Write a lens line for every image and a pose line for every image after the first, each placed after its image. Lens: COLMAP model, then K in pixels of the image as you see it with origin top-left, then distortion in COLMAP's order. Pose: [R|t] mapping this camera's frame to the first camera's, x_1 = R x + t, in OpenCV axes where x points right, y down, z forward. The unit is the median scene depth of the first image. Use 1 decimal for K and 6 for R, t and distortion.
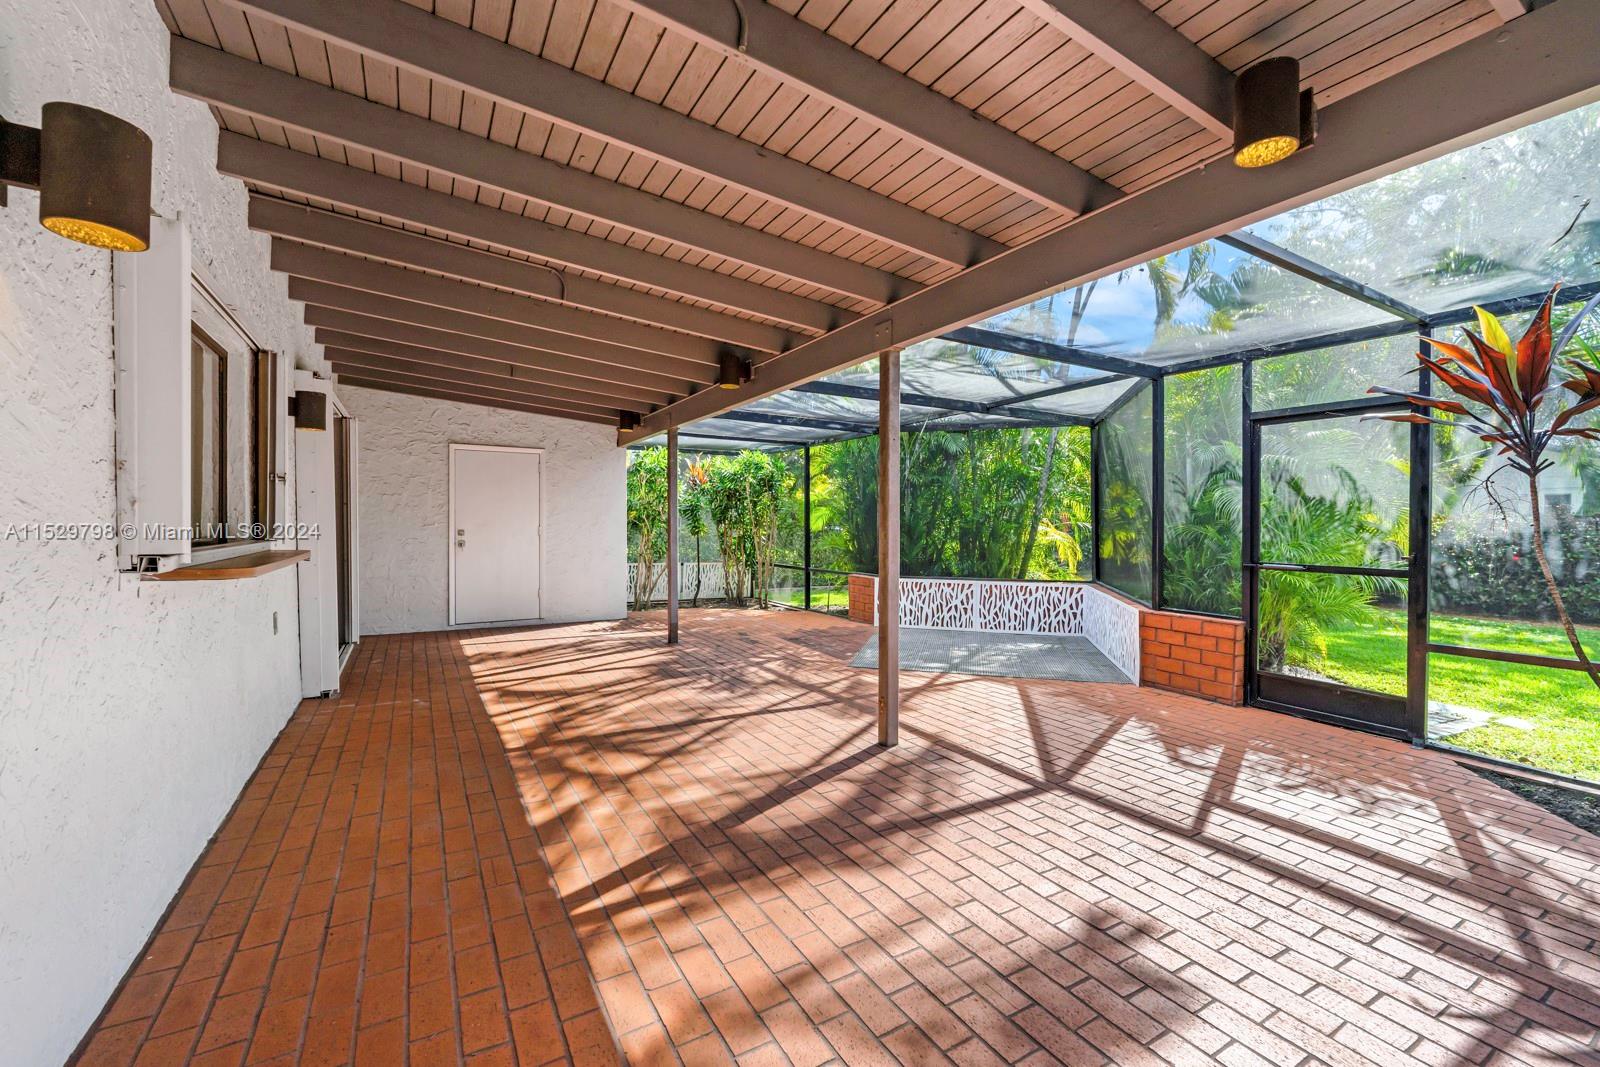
lens RADIAL K [[652.8, 0, 821.9], [0, 652.8, 526.2], [0, 0, 1]] dist [0.023747, -0.000020]
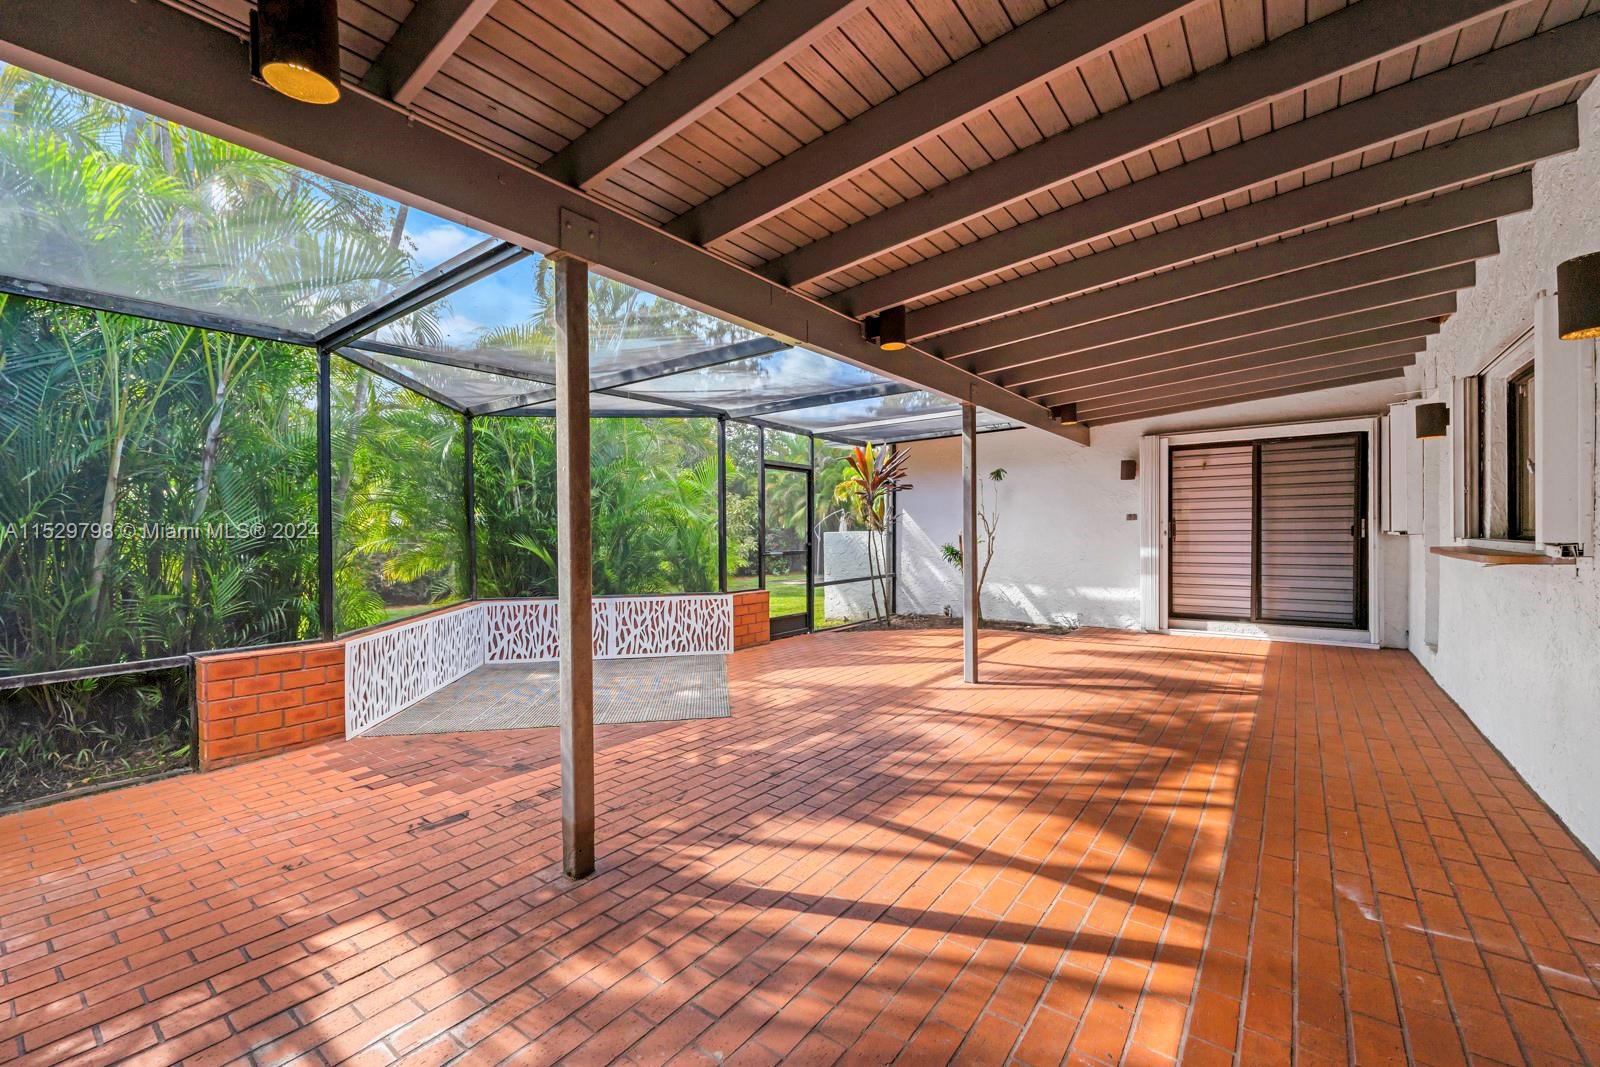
lens RADIAL K [[652.8, 0, 821.9], [0, 652.8, 526.2], [0, 0, 1]] dist [0.023747, -0.000020]
pose [[-0.386078, 0.007648, 0.922434, -1.021554], [0.008875, 0.999950, -0.004576, -0.000985], [-0.922423, 0.006420, -0.386127, 1.740888]]
